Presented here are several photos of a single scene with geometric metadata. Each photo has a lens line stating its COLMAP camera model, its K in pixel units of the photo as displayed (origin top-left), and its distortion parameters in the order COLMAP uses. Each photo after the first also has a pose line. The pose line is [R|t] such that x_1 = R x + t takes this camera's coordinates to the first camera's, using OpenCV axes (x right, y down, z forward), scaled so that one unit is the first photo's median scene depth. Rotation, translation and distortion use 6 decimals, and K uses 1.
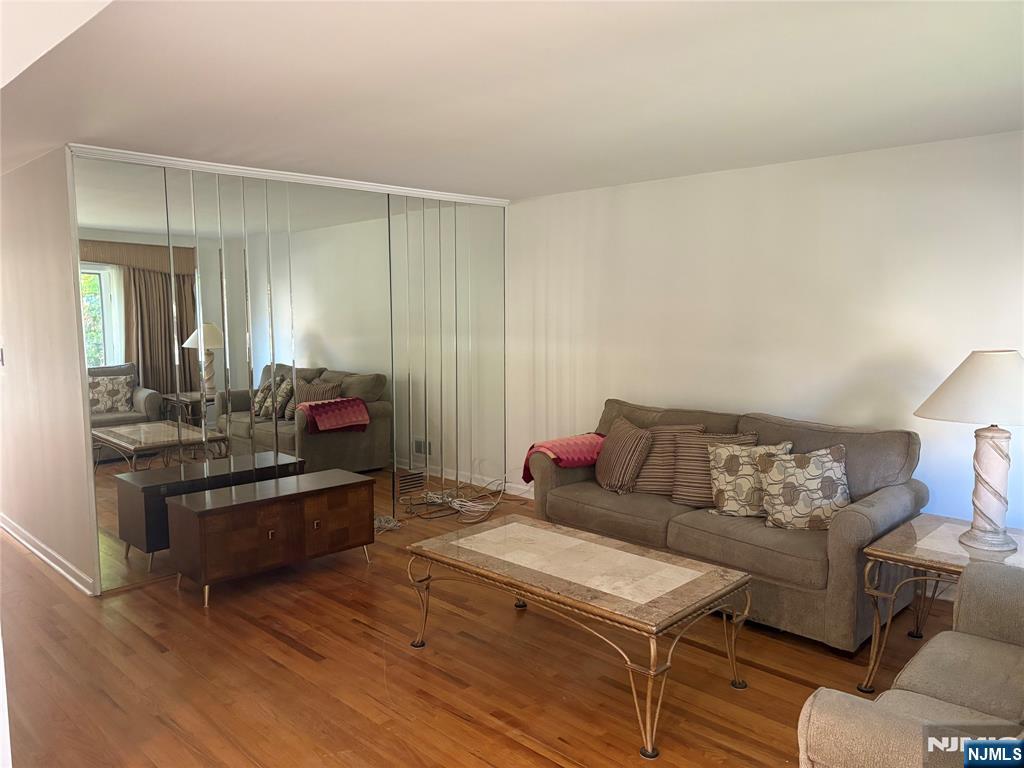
lens RADIAL K [[775.0, 0, 512.2], [0, 775.0, 383.4], [0, 0, 1]] dist [-0.000686, -0.000004]
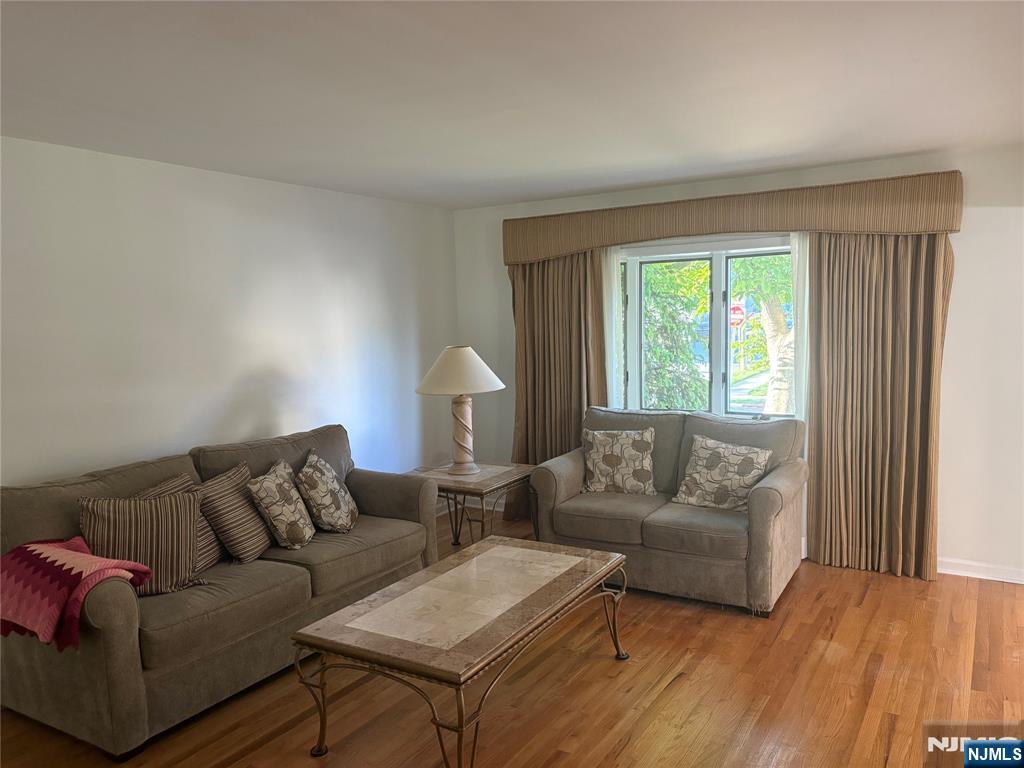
lens RADIAL K [[775.0, 0, 512.8], [0, 775.0, 384.1], [0, 0, 1]] dist [-0.000686, -0.000004]
pose [[-0.209577, -0.090318, 0.973612, -0.844209], [0.135030, 0.983511, 0.120302, -0.124998], [-0.968424, 0.156679, -0.193926, 1.145566]]
